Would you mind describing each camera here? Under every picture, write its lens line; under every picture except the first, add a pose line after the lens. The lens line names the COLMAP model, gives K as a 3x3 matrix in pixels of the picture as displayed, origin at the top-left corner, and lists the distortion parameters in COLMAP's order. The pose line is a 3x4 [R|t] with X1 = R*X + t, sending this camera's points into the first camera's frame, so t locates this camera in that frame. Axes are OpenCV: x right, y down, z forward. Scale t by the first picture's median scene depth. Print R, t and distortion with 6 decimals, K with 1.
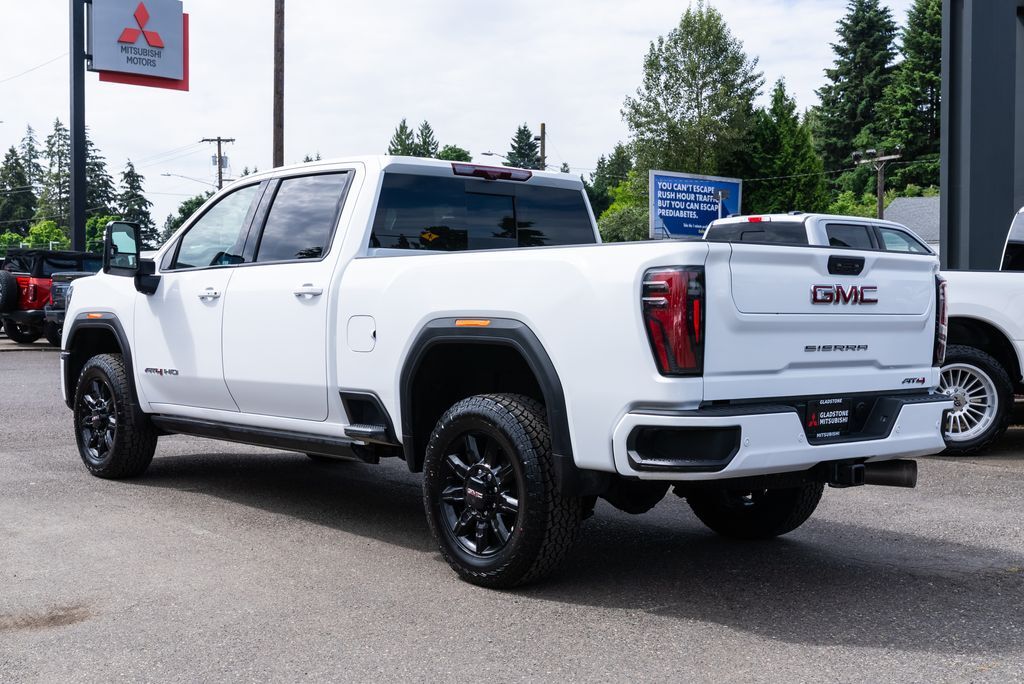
lens RADIAL K [[1338.9, 0, 512.0], [0, 1338.9, 342.0], [0, 0, 1]] dist [-0.036925, -0.022118]
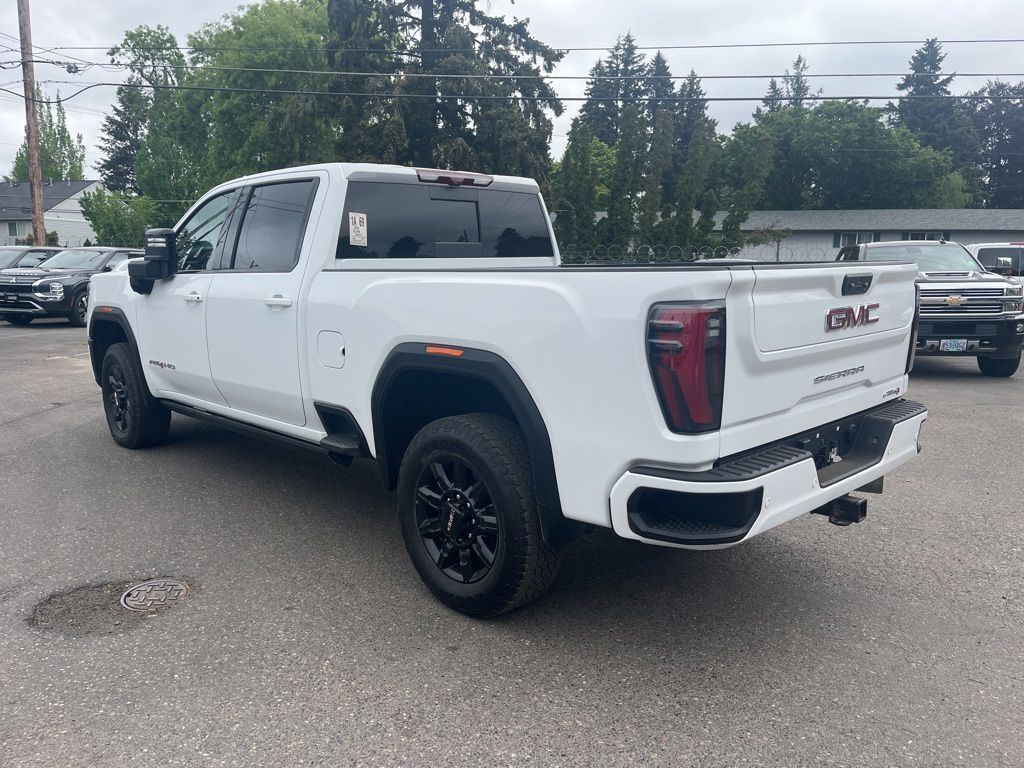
lens RADIAL K [[763.6, 0, 511.9], [0, 763.6, 398.7], [0, 0, 1]] dist [0.068679, -0.087484]
pose [[0.997426, -0.030058, 0.065105, -0.017007], [0.019299, 0.986929, 0.159994, -0.062937], [-0.069064, -0.158325, 0.984969, 0.447606]]
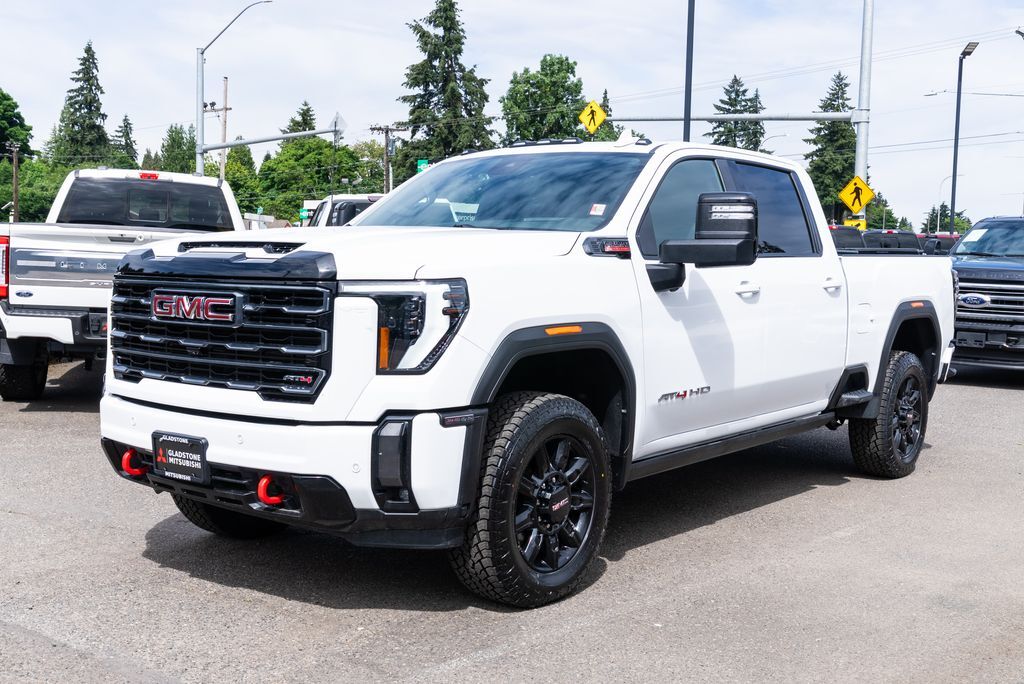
lens RADIAL K [[1158.2, 0, 512.0], [0, 1158.2, 342.0], [0, 0, 1]] dist [0.004768, 0.005805]
pose [[-0.198983, -0.081727, 0.976589, -1.163153], [0.007846, 0.996352, 0.084980, -0.083339], [-0.979971, 0.024572, -0.197616, 1.623974]]
